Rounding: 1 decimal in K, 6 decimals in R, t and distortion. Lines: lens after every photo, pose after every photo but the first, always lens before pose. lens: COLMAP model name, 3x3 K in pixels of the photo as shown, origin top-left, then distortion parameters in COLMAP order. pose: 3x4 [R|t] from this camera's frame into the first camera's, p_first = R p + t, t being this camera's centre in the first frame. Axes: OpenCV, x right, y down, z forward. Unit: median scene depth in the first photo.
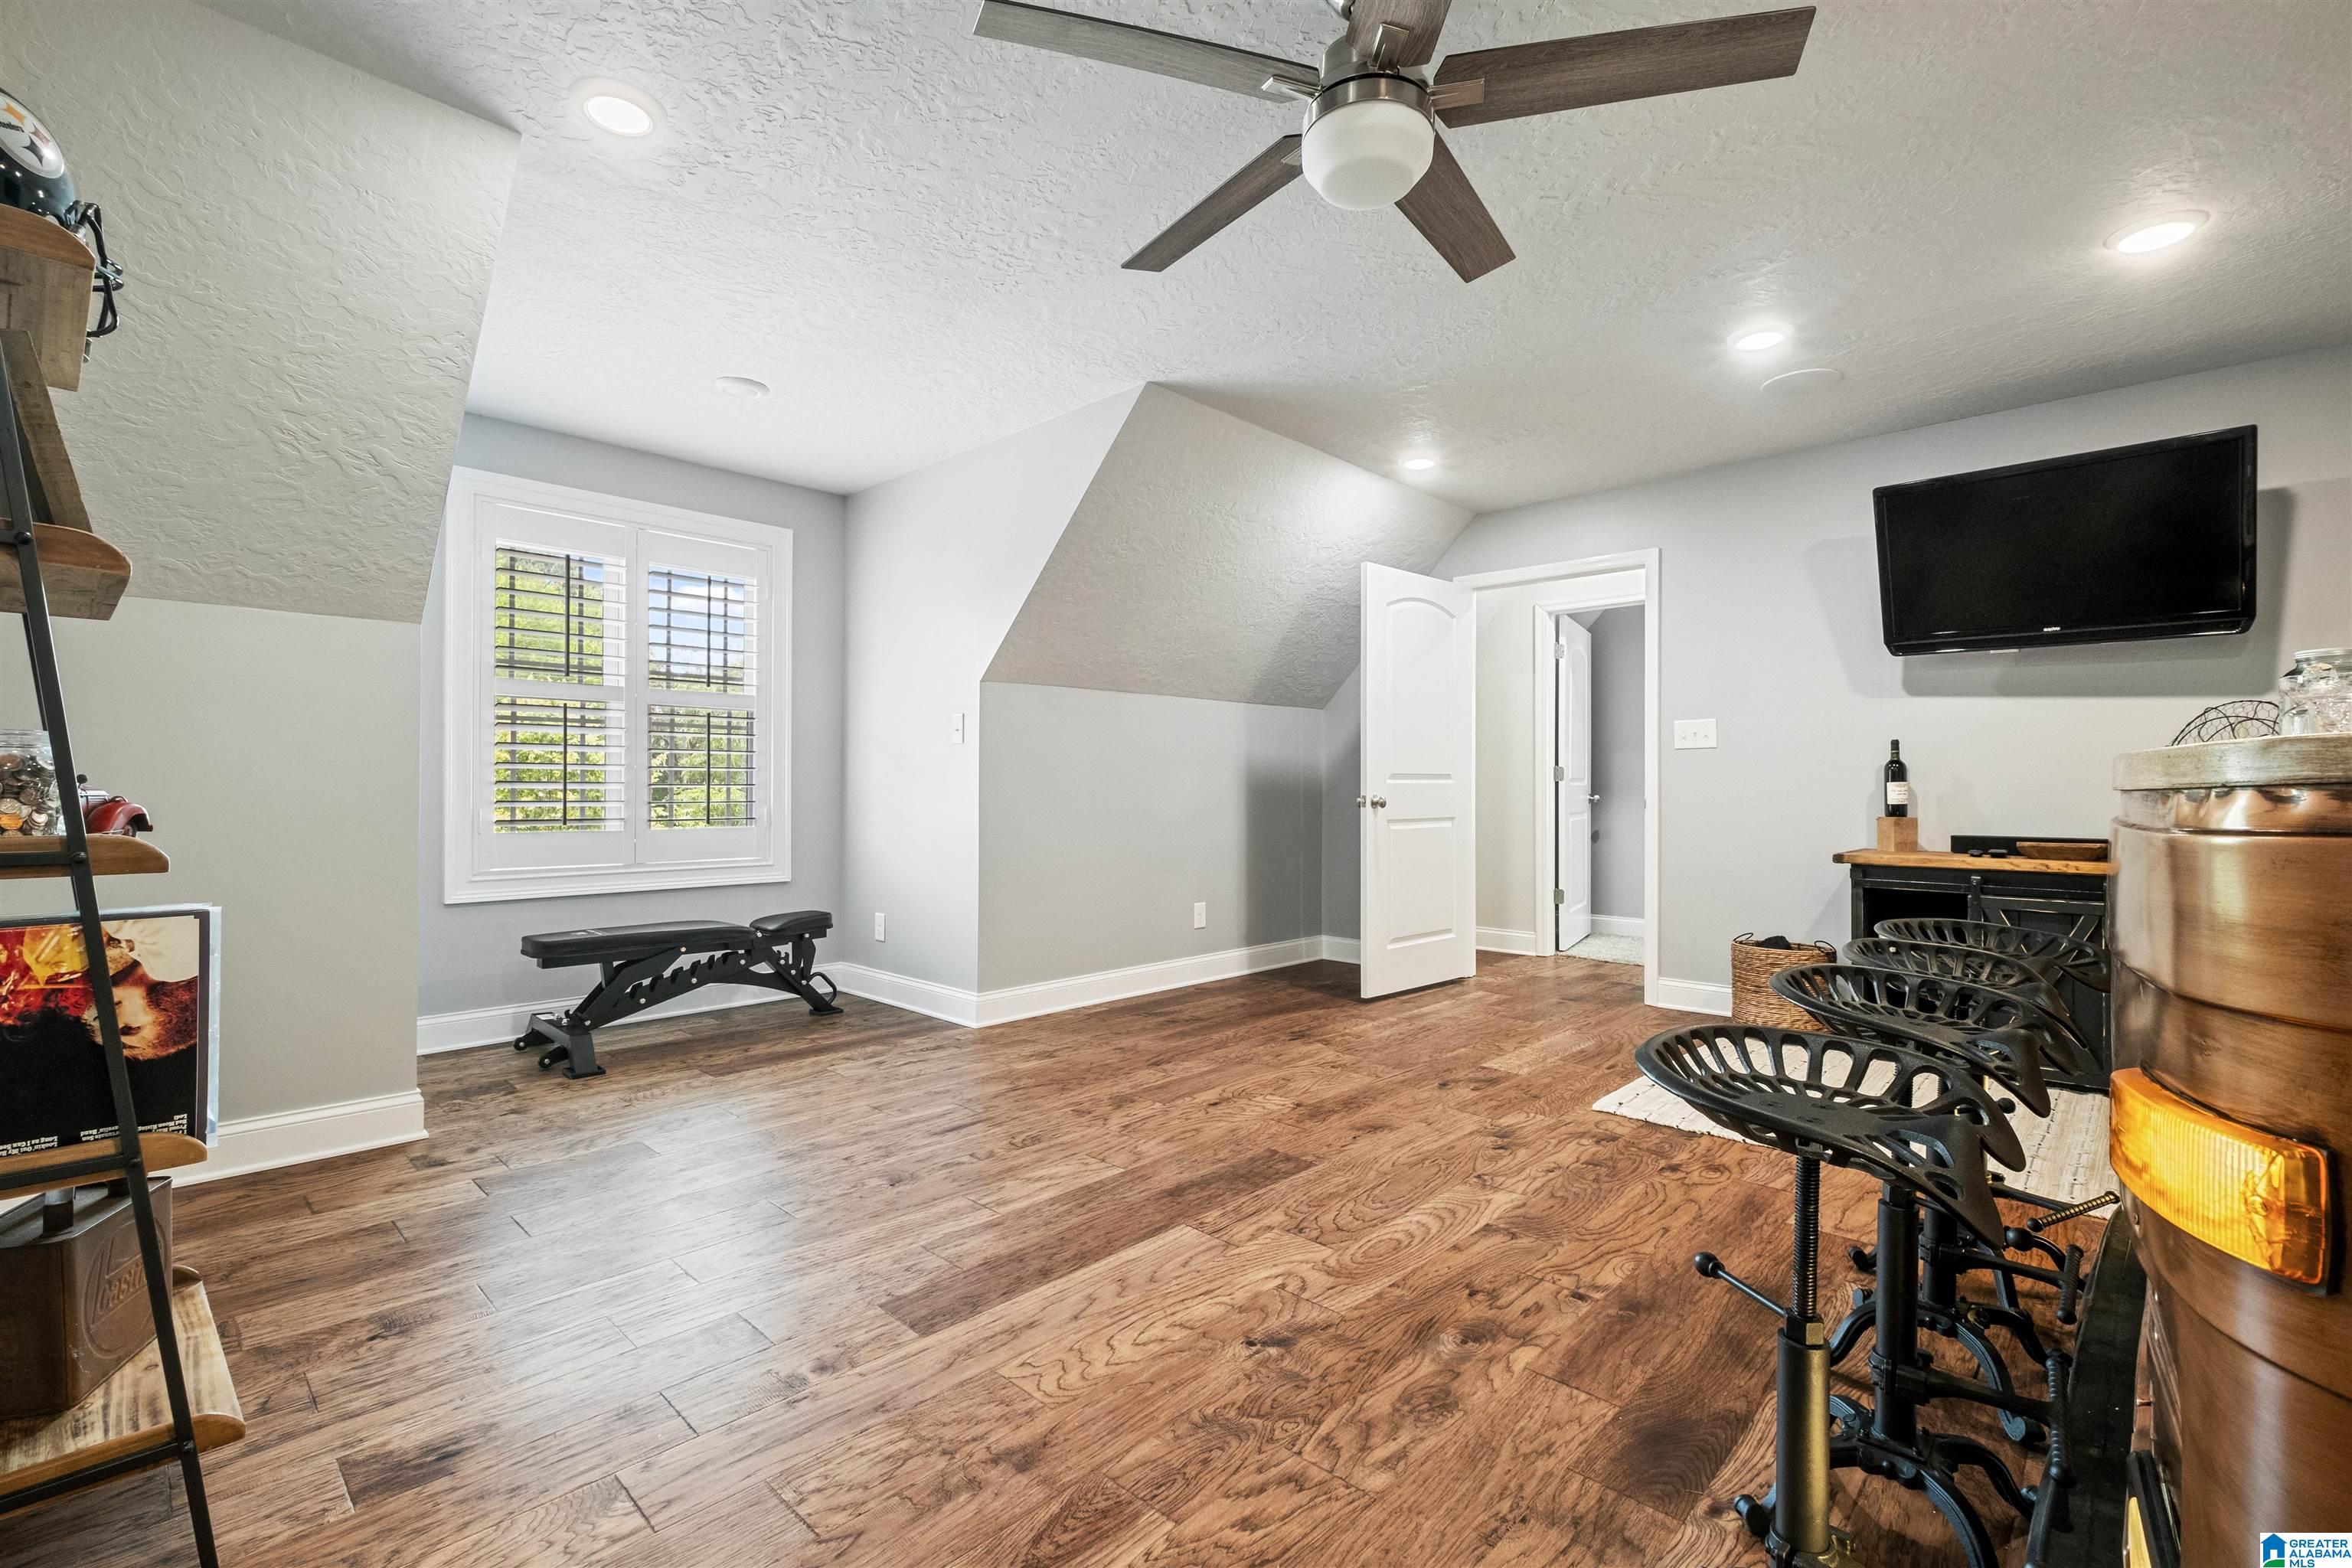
lens RADIAL K [[1041.7, 0, 1173.7], [0, 1041.7, 786.1], [0, 0, 1]] dist [0.004459, 0.000225]
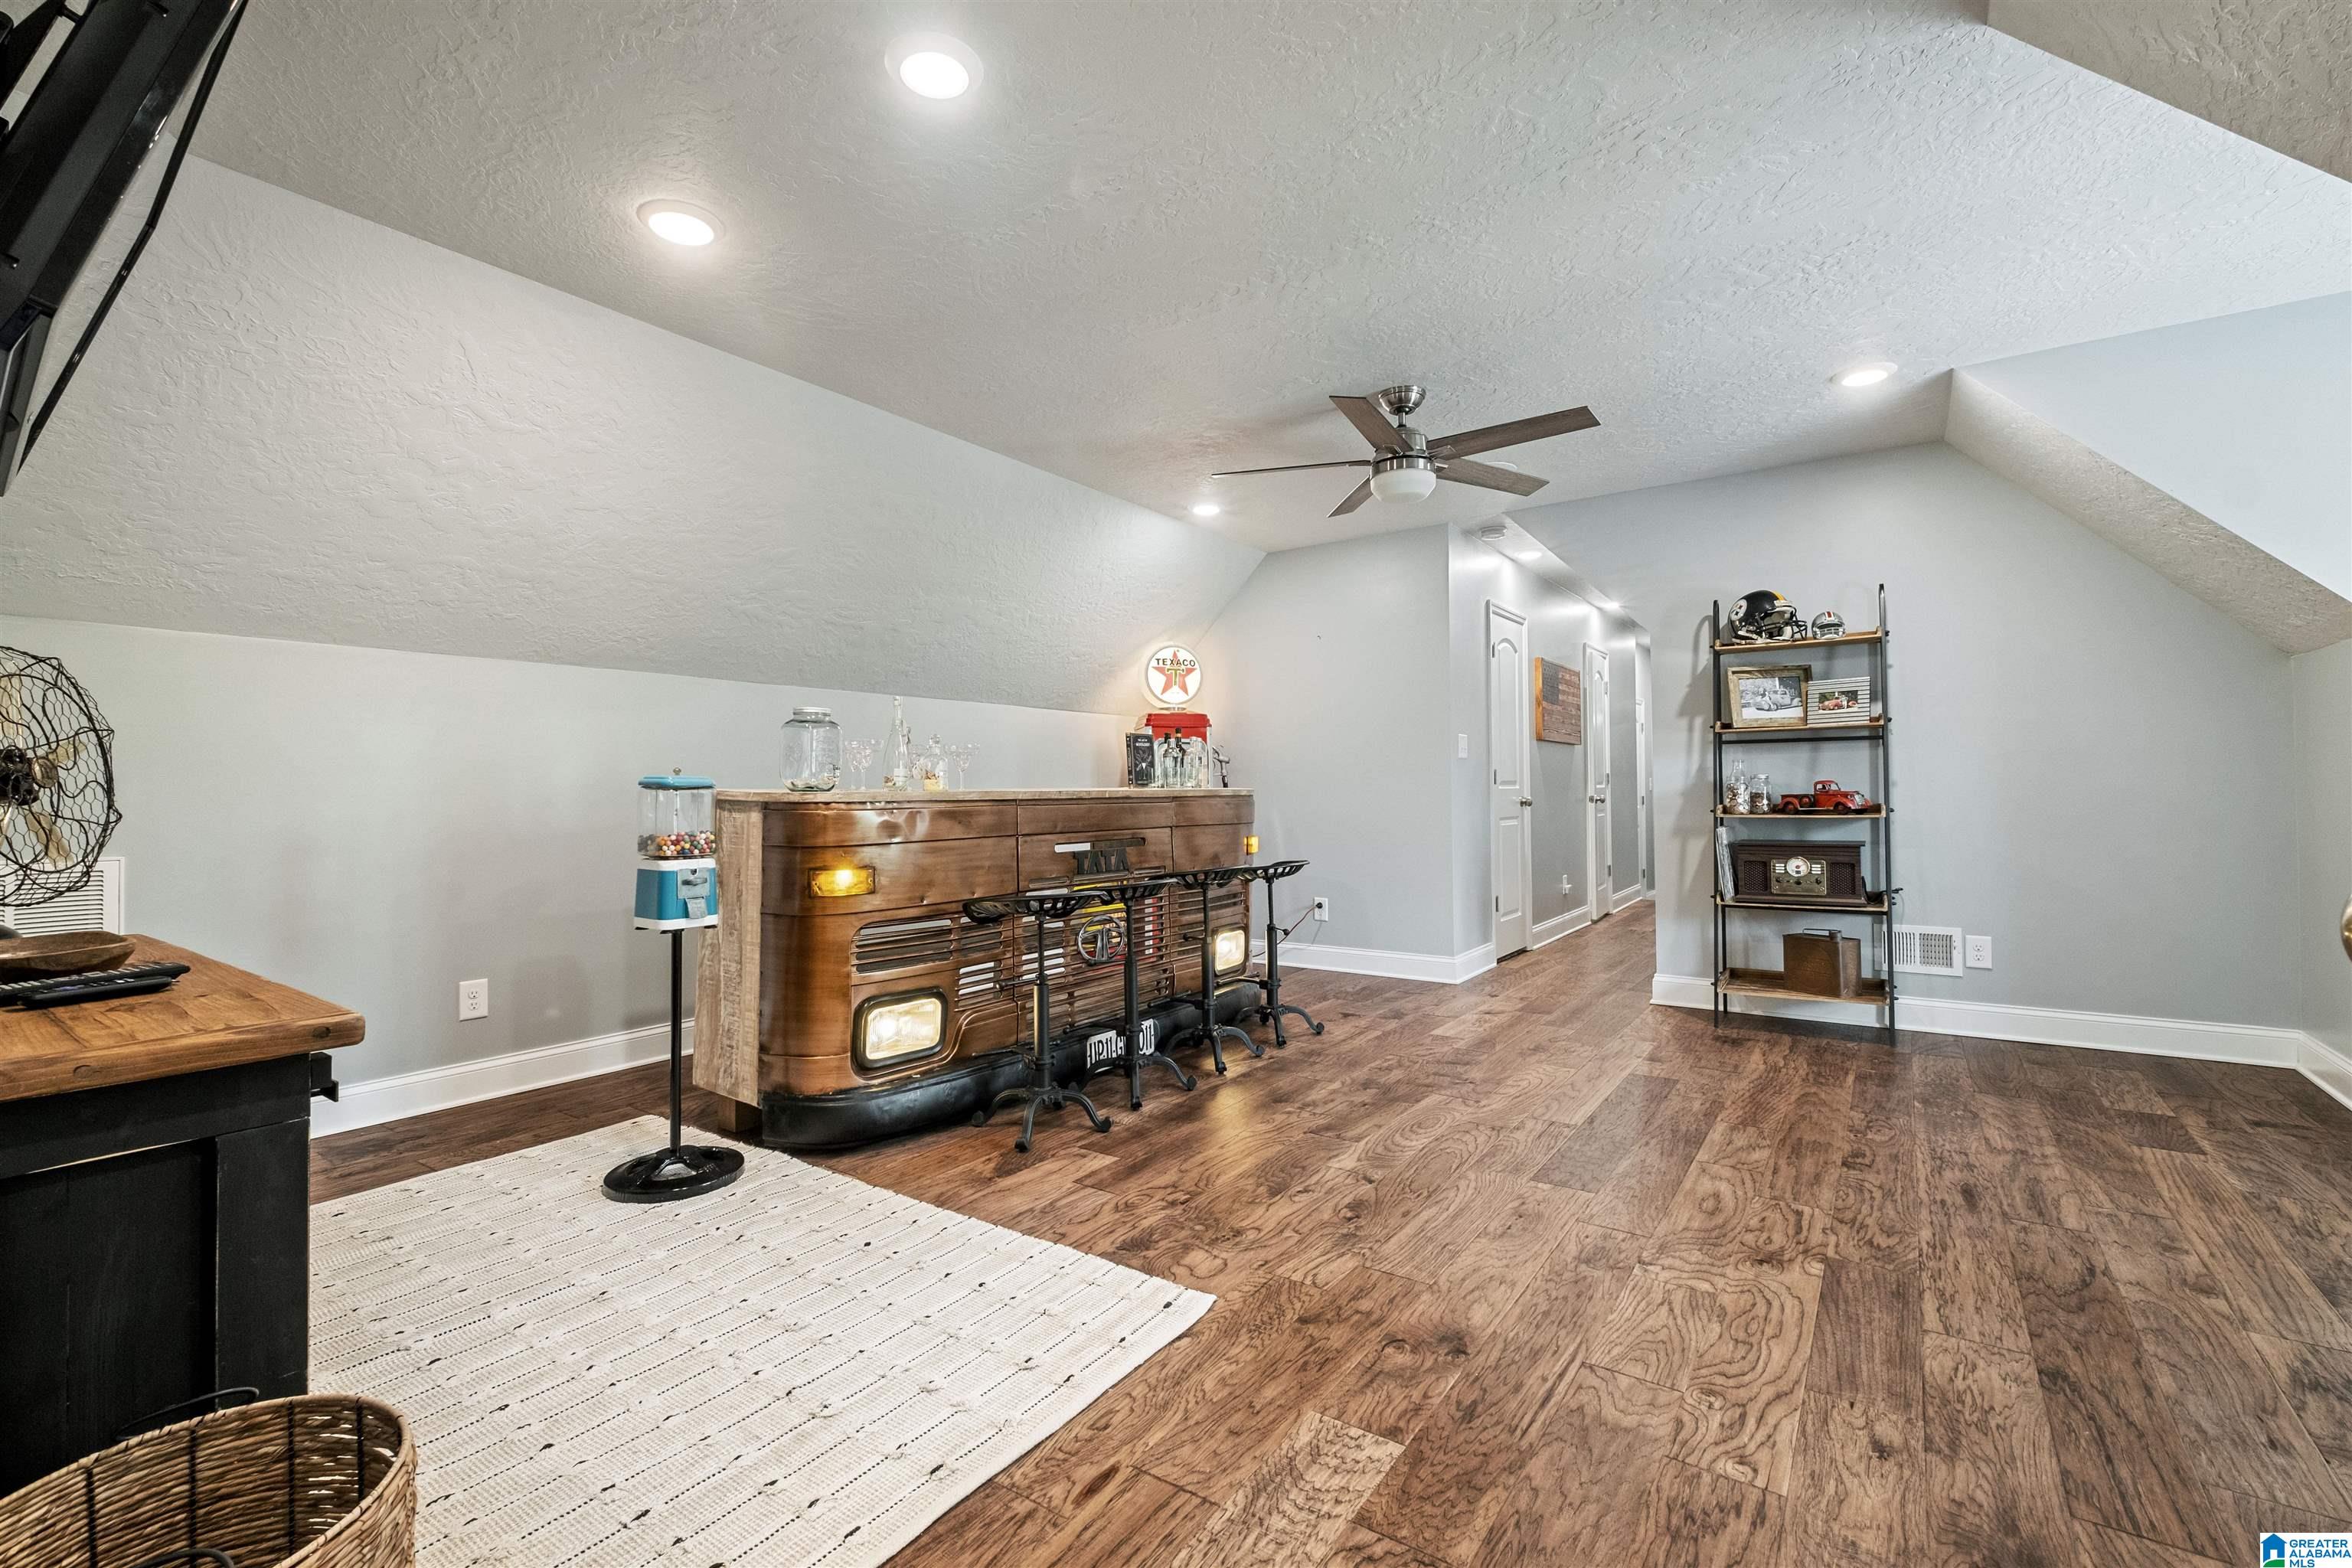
lens RADIAL K [[1041.7, 0, 1181.9], [0, 1041.7, 782.4], [0, 0, 1]] dist [0.004459, 0.000225]
pose [[-0.987521, 0.005206, -0.157399, 0.557182], [0.006537, 0.999947, -0.007941, -0.004478], [0.157349, -0.008871, -0.987503, 1.743914]]
